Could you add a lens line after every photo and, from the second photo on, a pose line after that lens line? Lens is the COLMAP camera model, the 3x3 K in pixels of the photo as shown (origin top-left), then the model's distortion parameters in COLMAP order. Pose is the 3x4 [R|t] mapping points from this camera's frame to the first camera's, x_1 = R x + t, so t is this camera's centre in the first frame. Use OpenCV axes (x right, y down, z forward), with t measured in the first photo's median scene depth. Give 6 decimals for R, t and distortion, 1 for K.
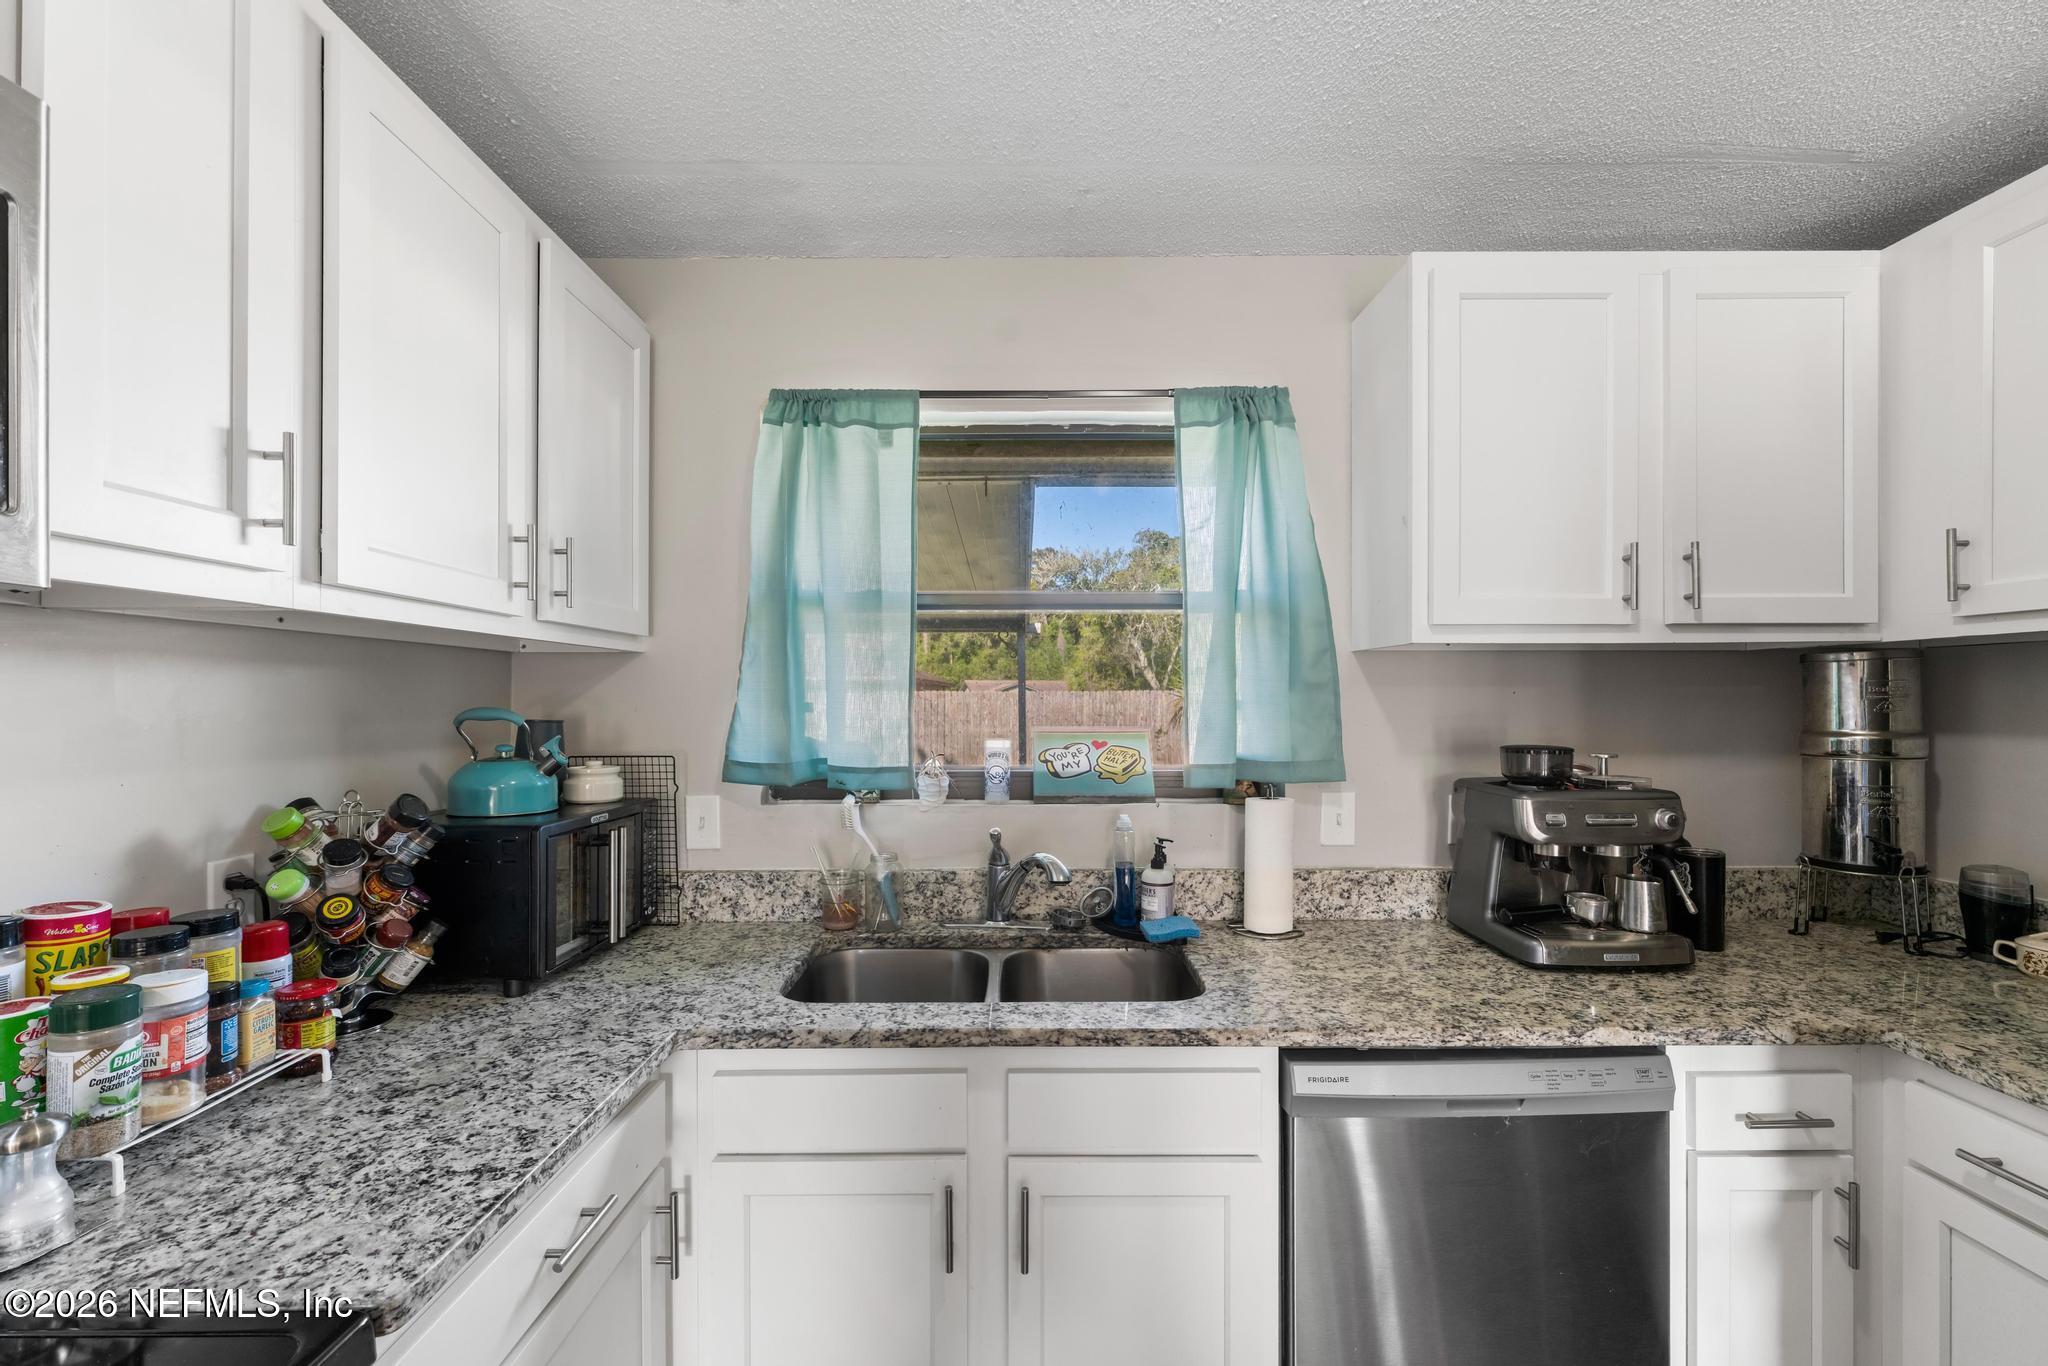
lens RADIAL K [[816.8, 0, 1021.2], [0, 816.8, 700.2], [0, 0, 1]] dist [-0.001827, -0.000213]
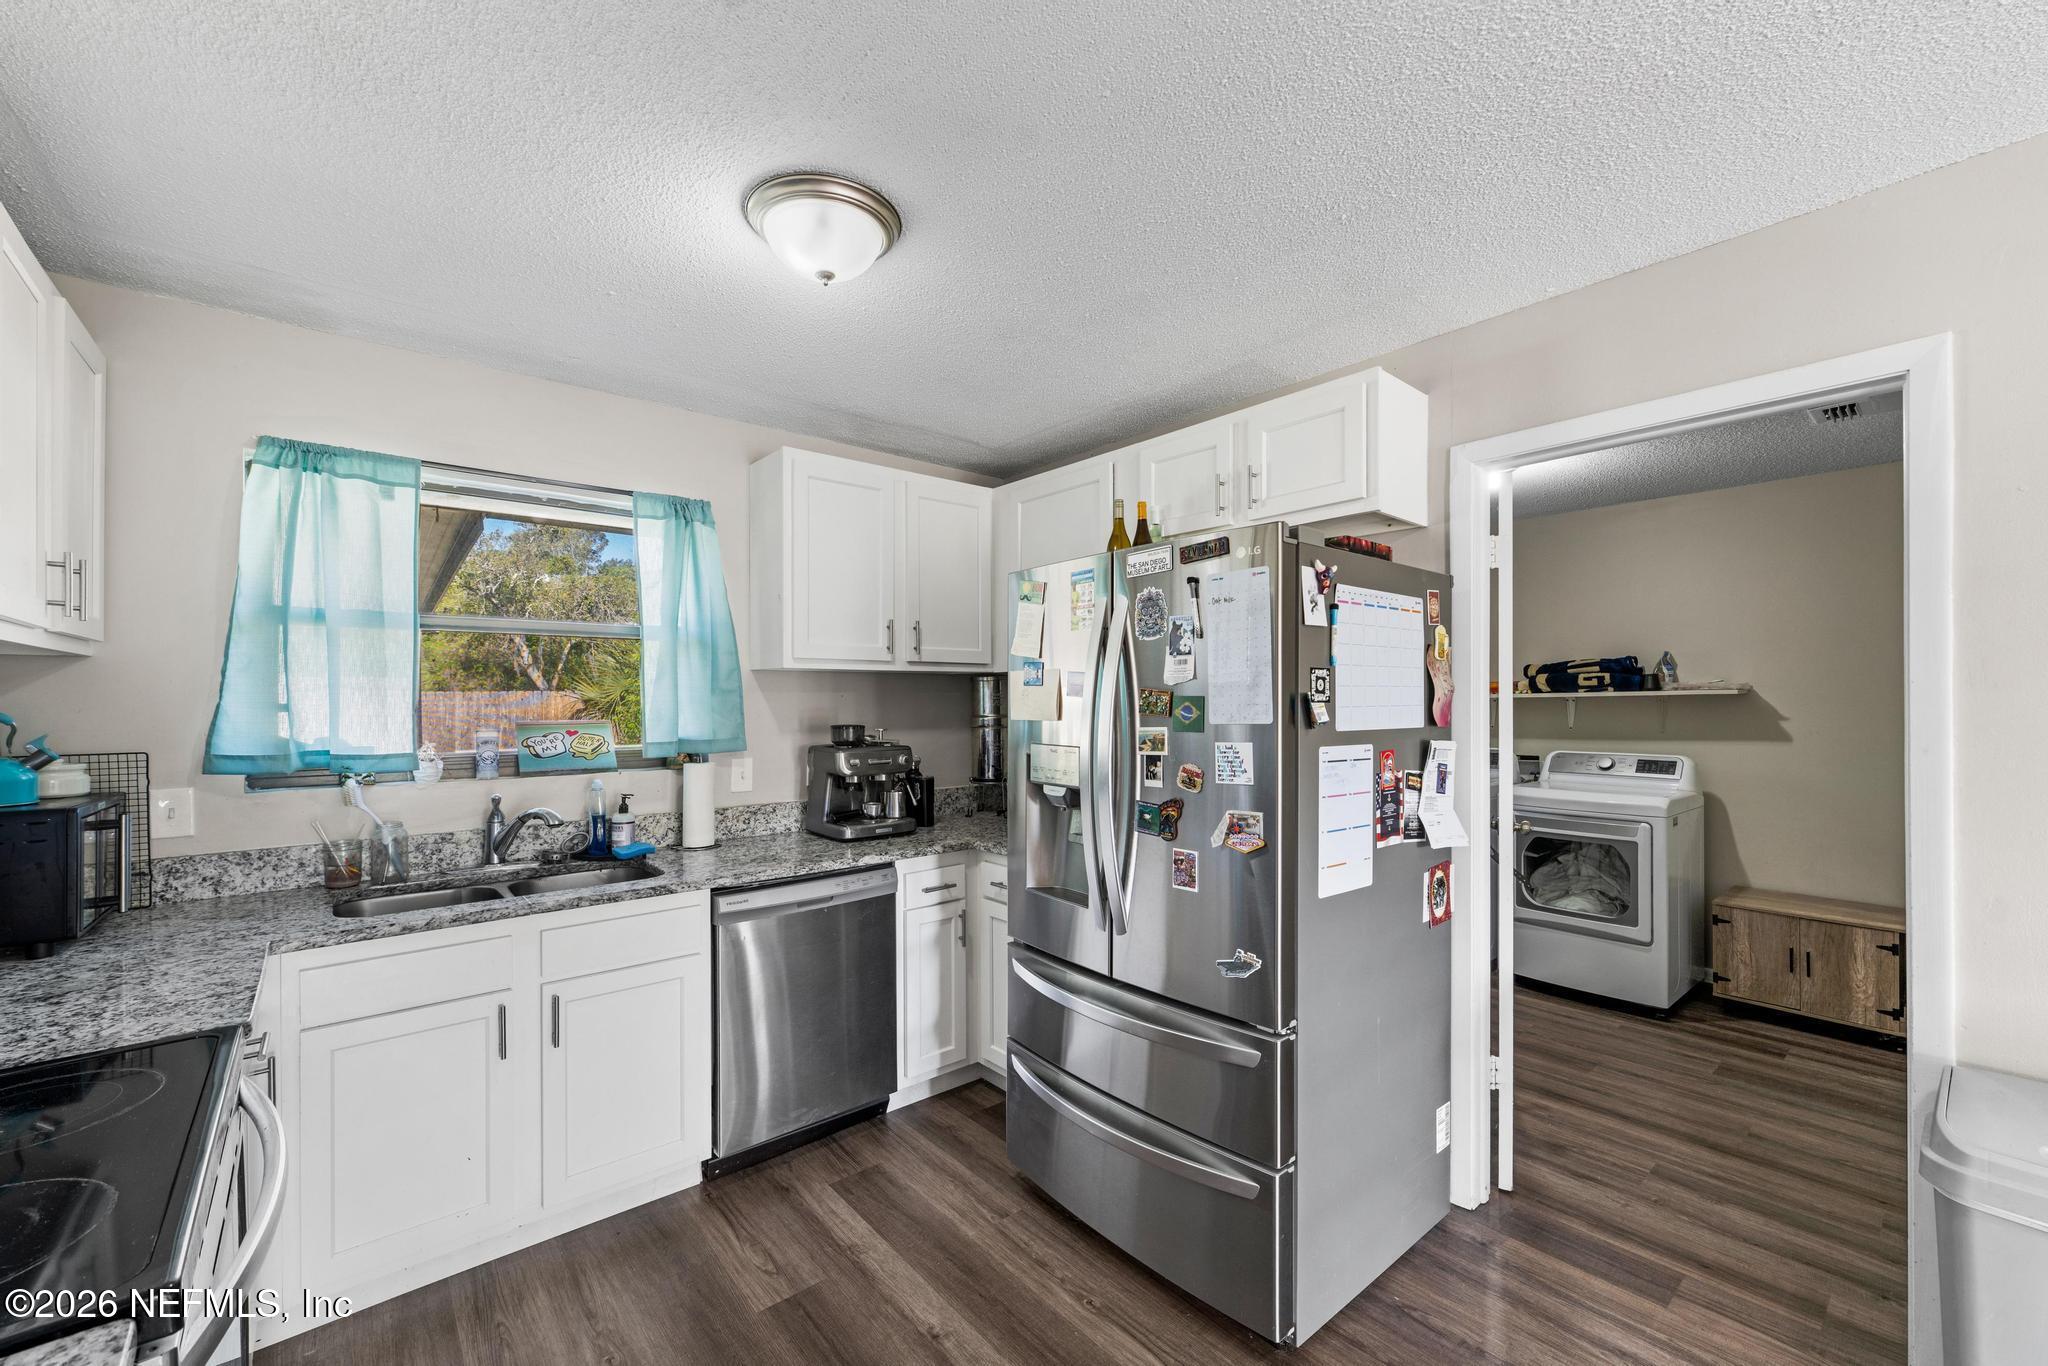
lens RADIAL K [[827.1, 0, 1023.1], [0, 827.1, 698.2], [0, 0, 1]] dist [0.000580, -0.000095]
pose [[0.765607, -0.000616, 0.643309, -0.254251], [0.003113, 0.999991, -0.002747, 0.001967], [-0.643302, 0.004105, 0.765602, -0.649841]]
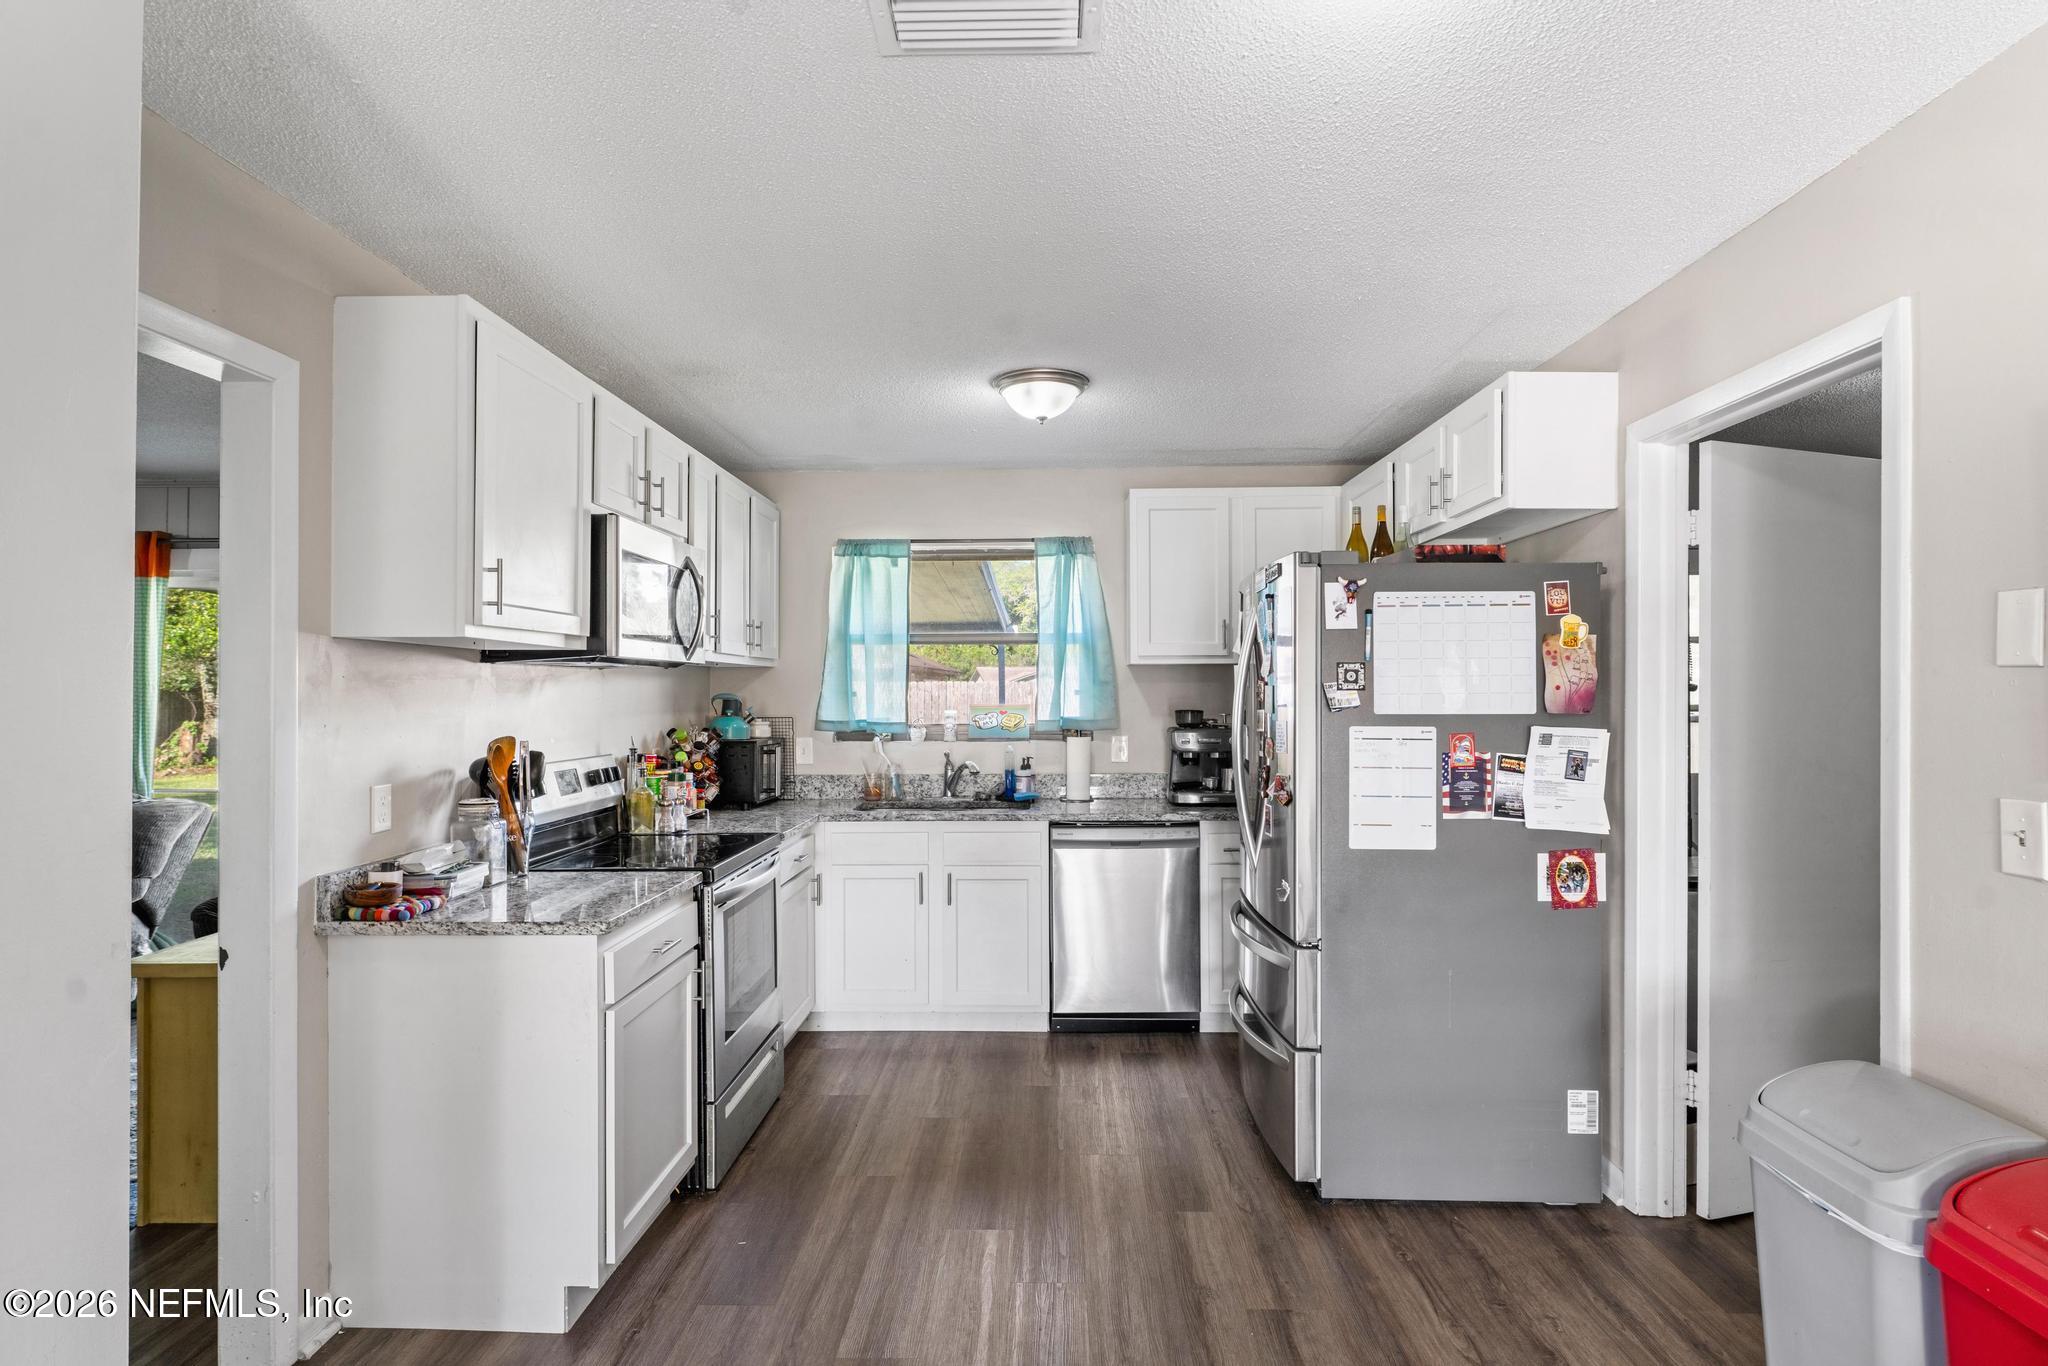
lens RADIAL K [[1068.0, 0, 1024.0], [0, 1068.0, 683.0], [0, 0, 1]] dist [0.001123, -0.000165]
pose [[0.999624, -0.003162, -0.027238, 0.249448], [0.002917, 0.999955, -0.009036, 0.008064], [0.027265, 0.008953, 0.999588, -1.796230]]
